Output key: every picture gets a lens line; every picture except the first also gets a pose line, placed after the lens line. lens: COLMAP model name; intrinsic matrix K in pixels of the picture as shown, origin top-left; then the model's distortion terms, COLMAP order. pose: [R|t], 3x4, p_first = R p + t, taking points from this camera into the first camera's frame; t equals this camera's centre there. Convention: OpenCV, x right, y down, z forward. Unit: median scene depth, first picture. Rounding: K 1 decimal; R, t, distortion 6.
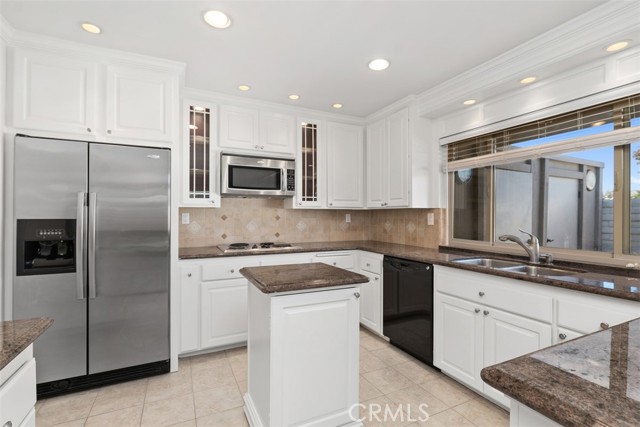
lens RADIAL K [[297.9, 0, 319.2], [0, 297.9, 215.0], [0, 0, 1]] dist [-0.003097, 0.000011]
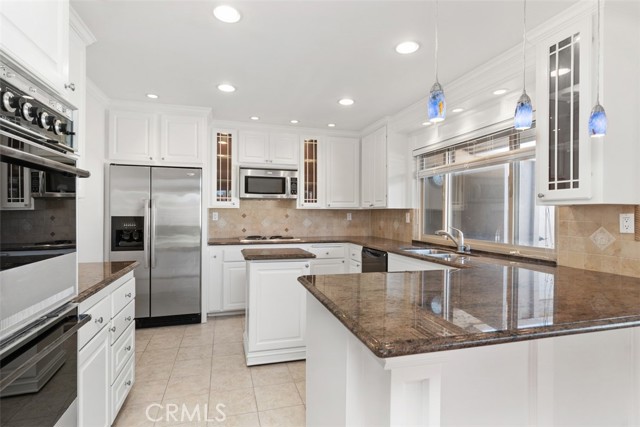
lens RADIAL K [[330.8, 0, 319.9], [0, 330.8, 213.4], [0, 0, 1]] dist [0.001436, 0.000237]
pose [[0.986218, 0.003122, -0.165423, 0.258789], [-0.002822, 0.999994, 0.002049, -0.005771], [0.165429, -0.001554, 0.986221, -0.380235]]
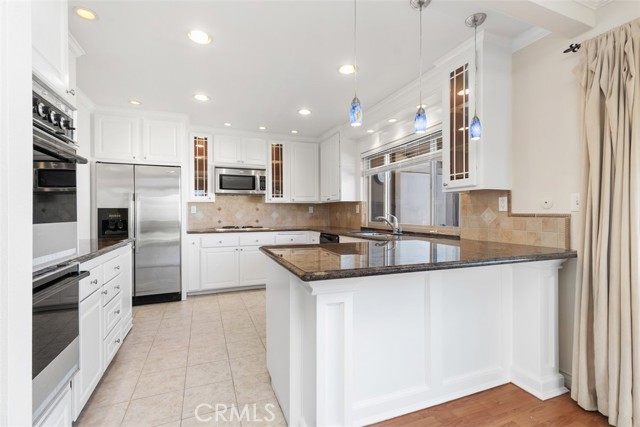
lens RADIAL K [[295.5, 0, 320.4], [0, 295.5, 214.0], [0, 0, 1]] dist [0.010570, -0.000856]
pose [[0.997363, -0.006077, -0.072316, 0.312525], [0.006405, 0.999970, 0.004303, 0.032590], [0.072287, -0.004755, 0.997373, -0.469210]]
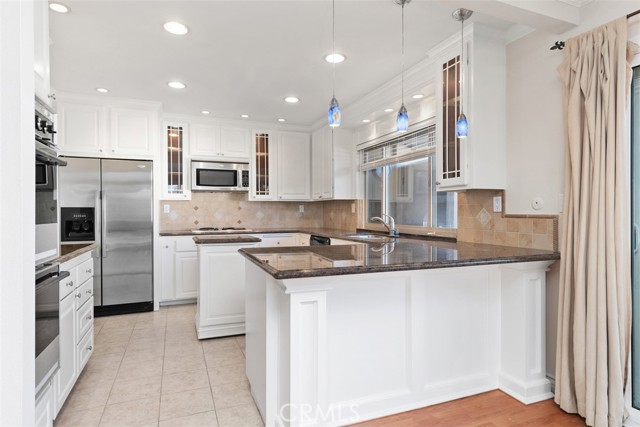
lens RADIAL K [[362.7, 0, 321.3], [0, 362.7, 213.9], [0, 0, 1]] dist [0.005410, 0.000184]
pose [[0.997647, -0.005248, -0.068354, 0.361177], [0.005750, 0.999958, 0.007154, 0.028194], [0.068313, -0.007530, 0.997636, -0.586709]]
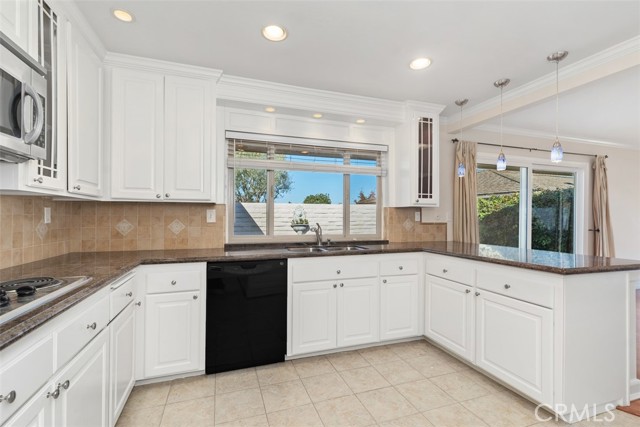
lens RADIAL K [[295.5, 0, 322.6], [0, 295.5, 212.7], [0, 0, 1]] dist [0.010570, -0.000856]
pose [[0.110929, 0.010034, 0.993778, -0.492477], [-0.005101, 0.999942, -0.009526, 0.011303], [-0.993815, -0.004013, 0.110974, 0.599296]]
